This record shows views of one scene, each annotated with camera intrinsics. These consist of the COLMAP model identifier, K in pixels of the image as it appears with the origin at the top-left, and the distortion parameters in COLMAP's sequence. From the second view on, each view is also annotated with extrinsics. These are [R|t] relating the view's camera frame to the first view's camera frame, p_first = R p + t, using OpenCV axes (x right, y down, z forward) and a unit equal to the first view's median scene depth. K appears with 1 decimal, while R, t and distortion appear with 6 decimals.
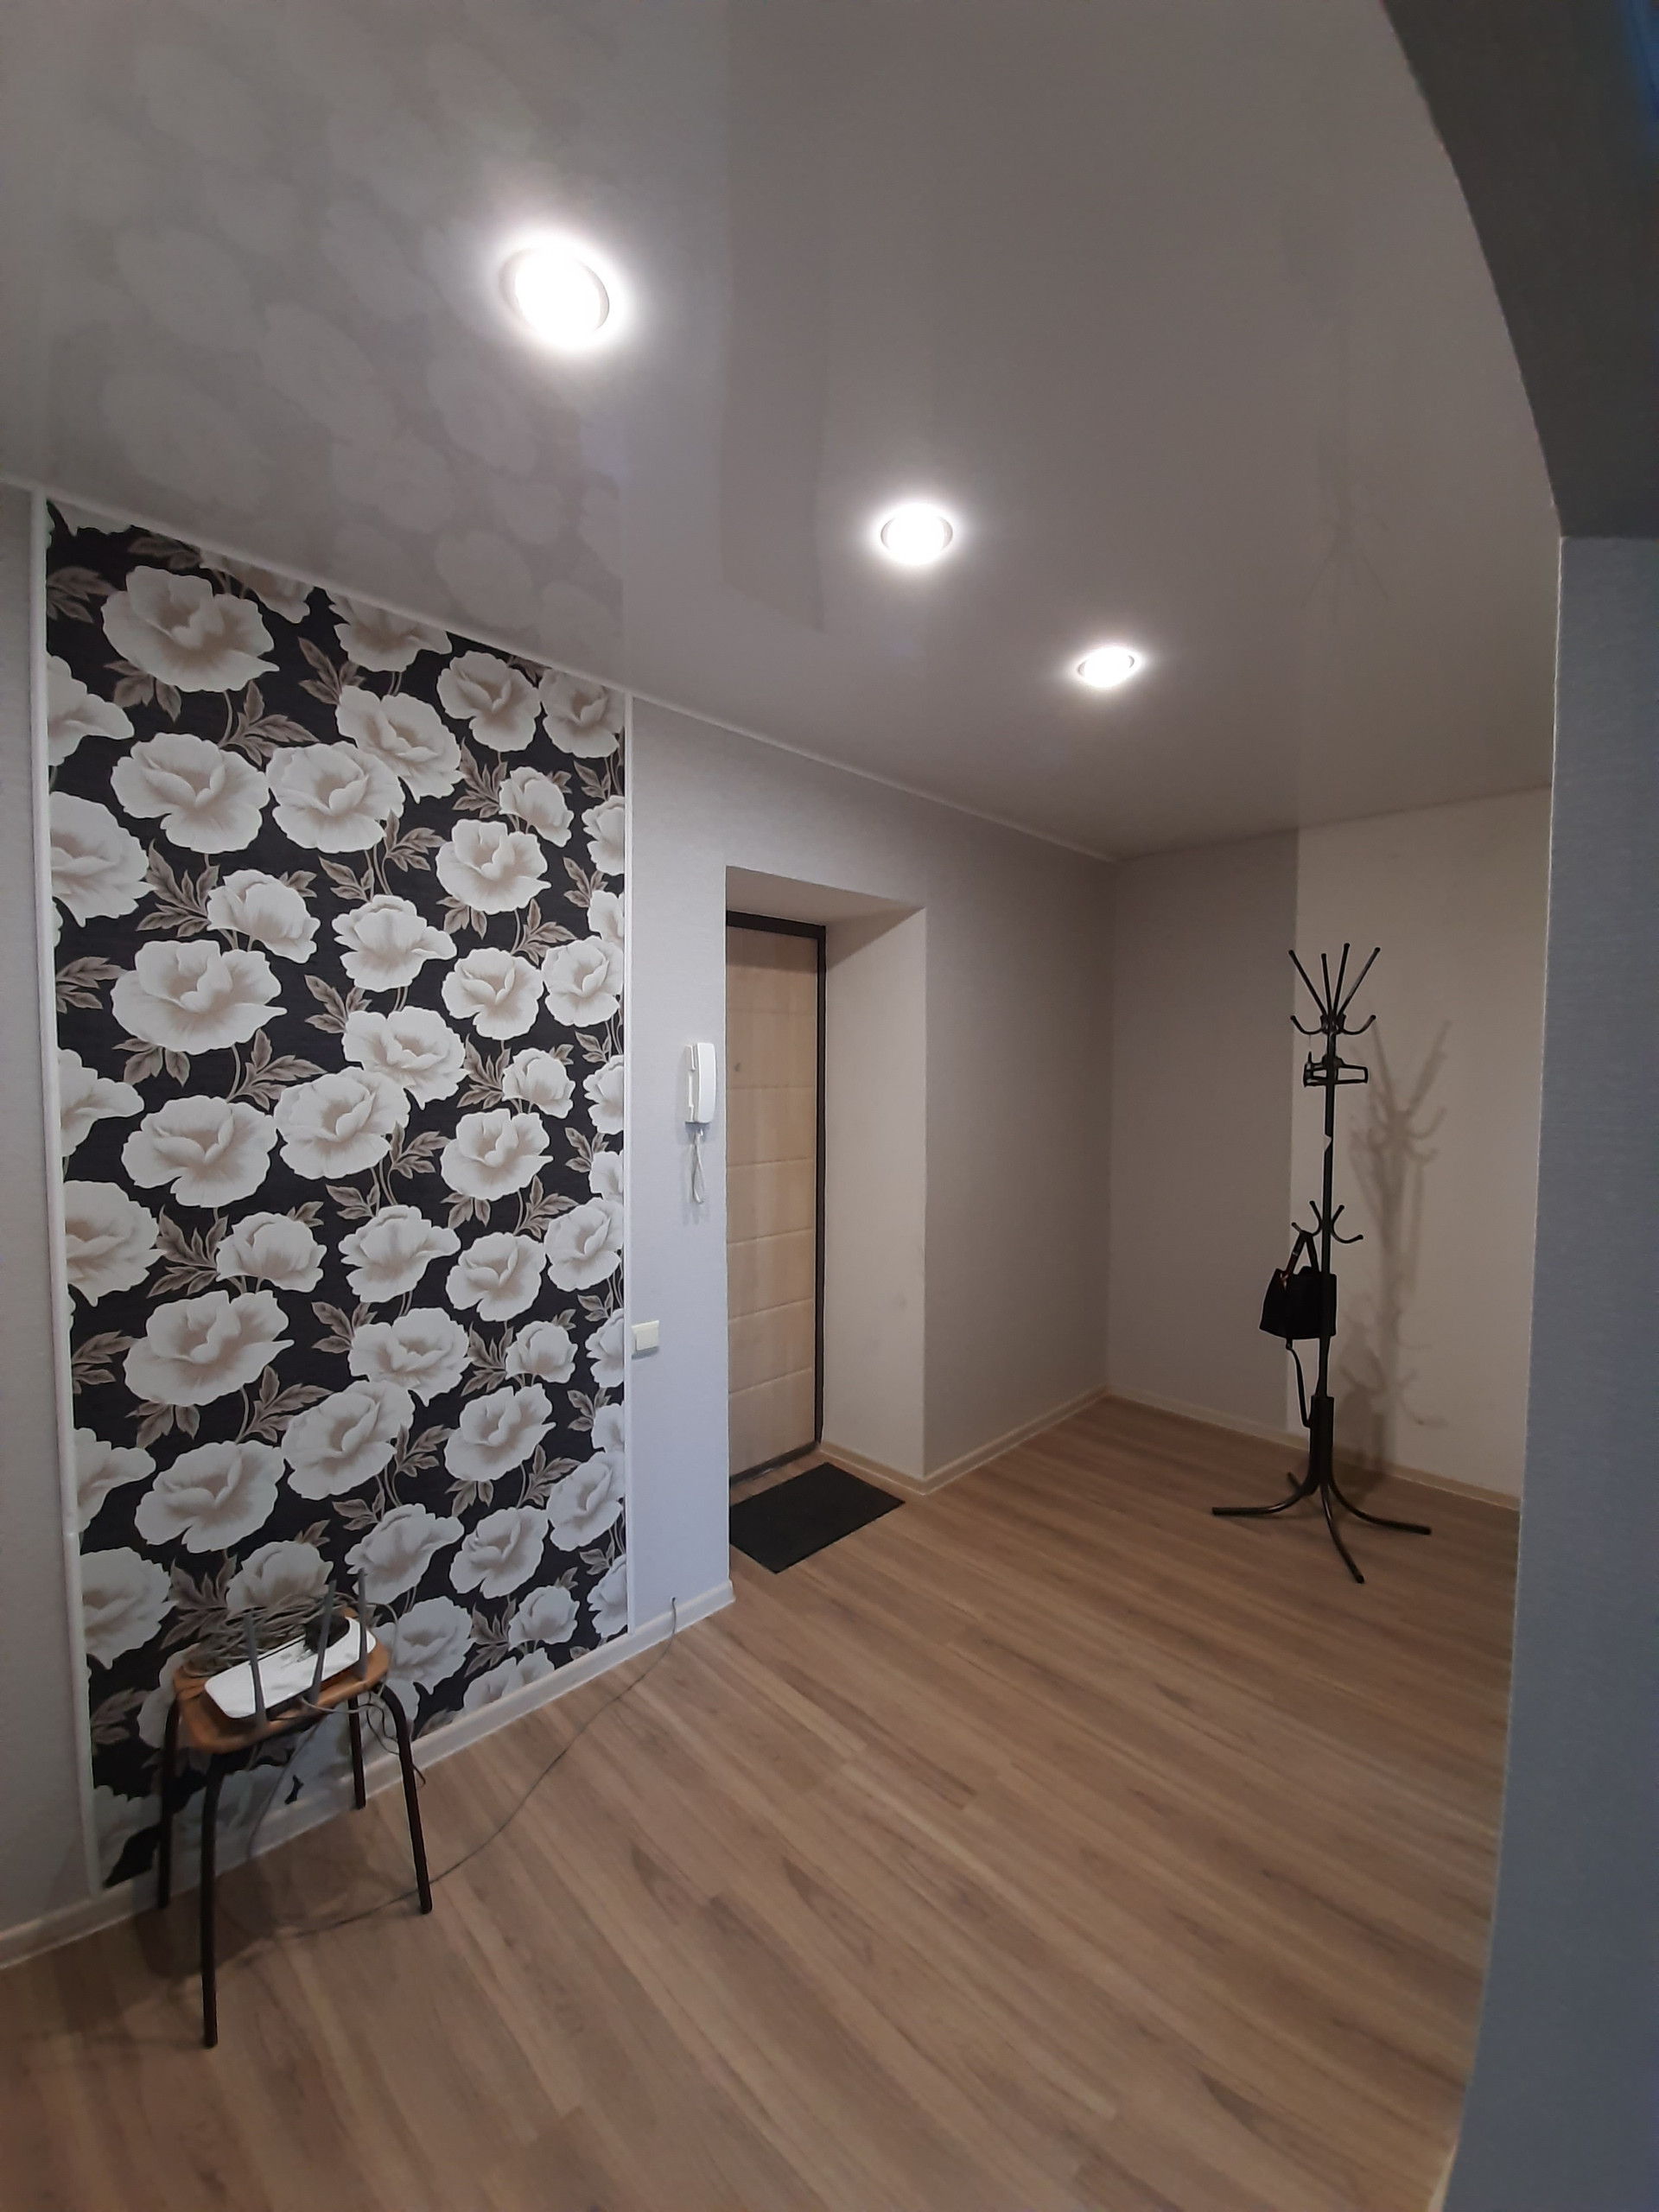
lens RADIAL K [[883.5, 0, 852.2], [0, 883.5, 1109.0], [0, 0, 1]] dist [0.029987, -0.018871]
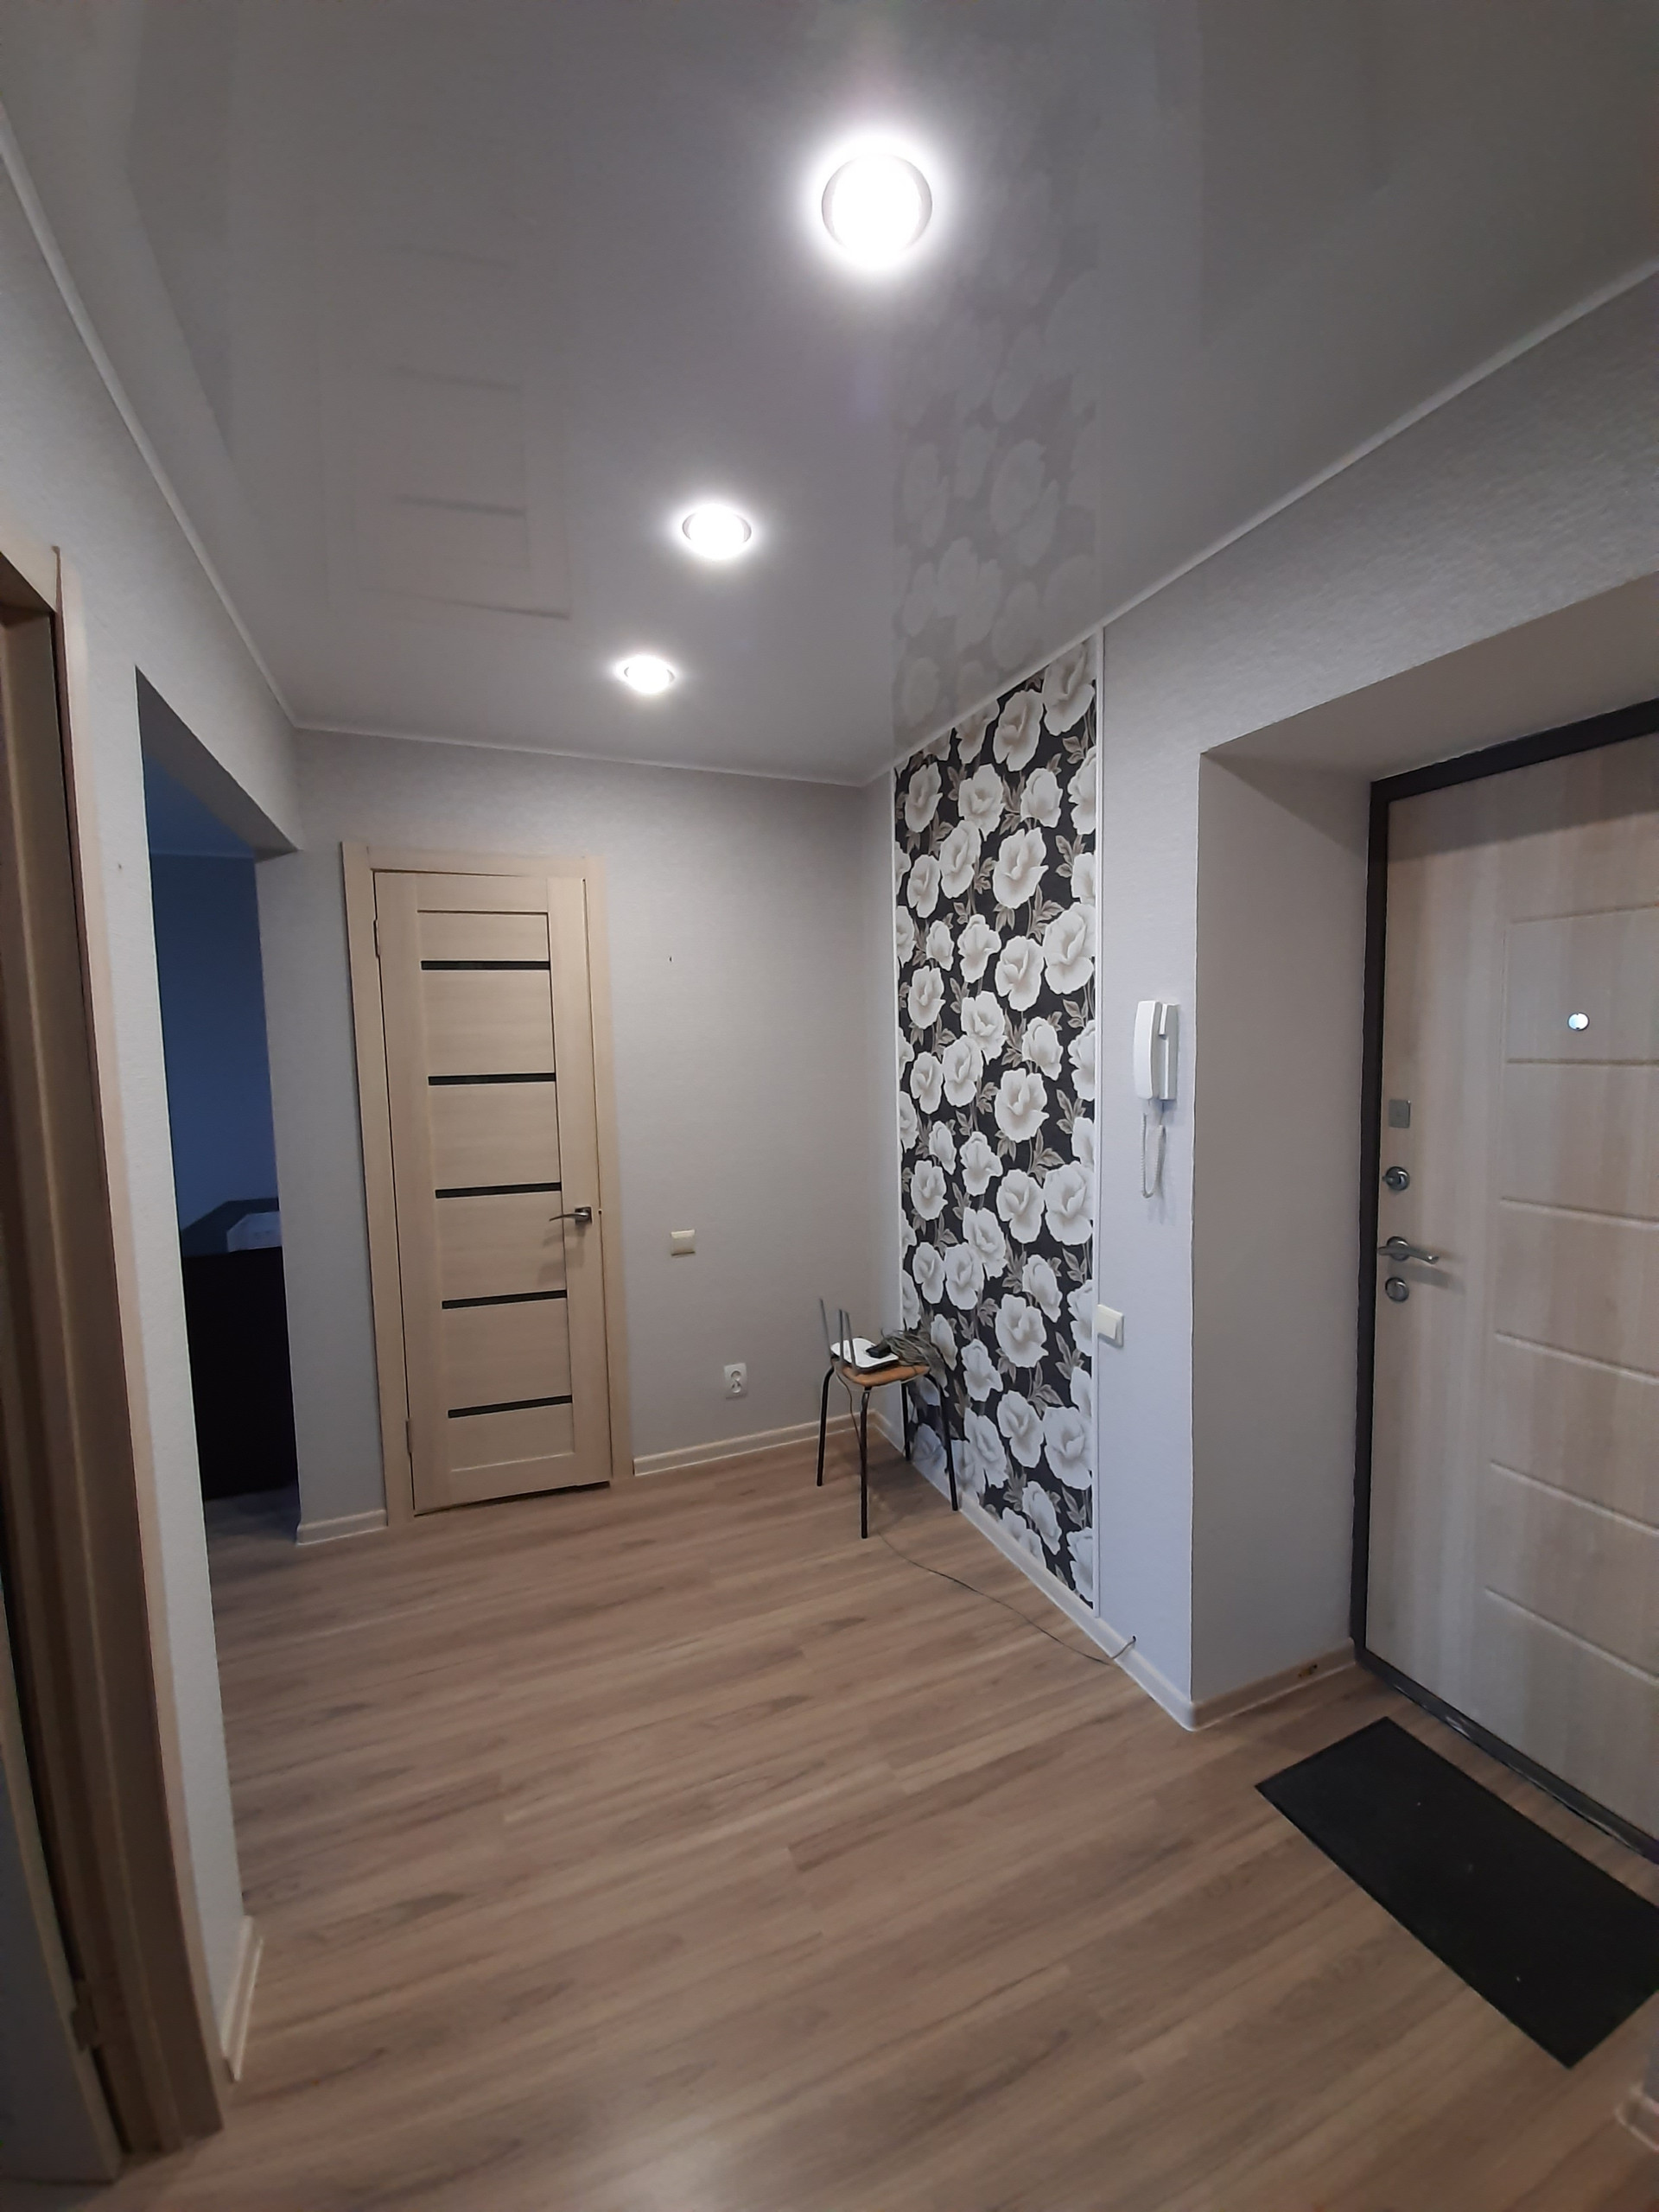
lens RADIAL K [[883.5, 0, 852.2], [0, 883.5, 1109.0], [0, 0, 1]] dist [0.029987, -0.018871]
pose [[-0.381636, 0.074433, -0.921311, 0.816962], [-0.032296, 0.995070, 0.093770, -0.051141], [0.923748, 0.065541, -0.377351, 1.258034]]
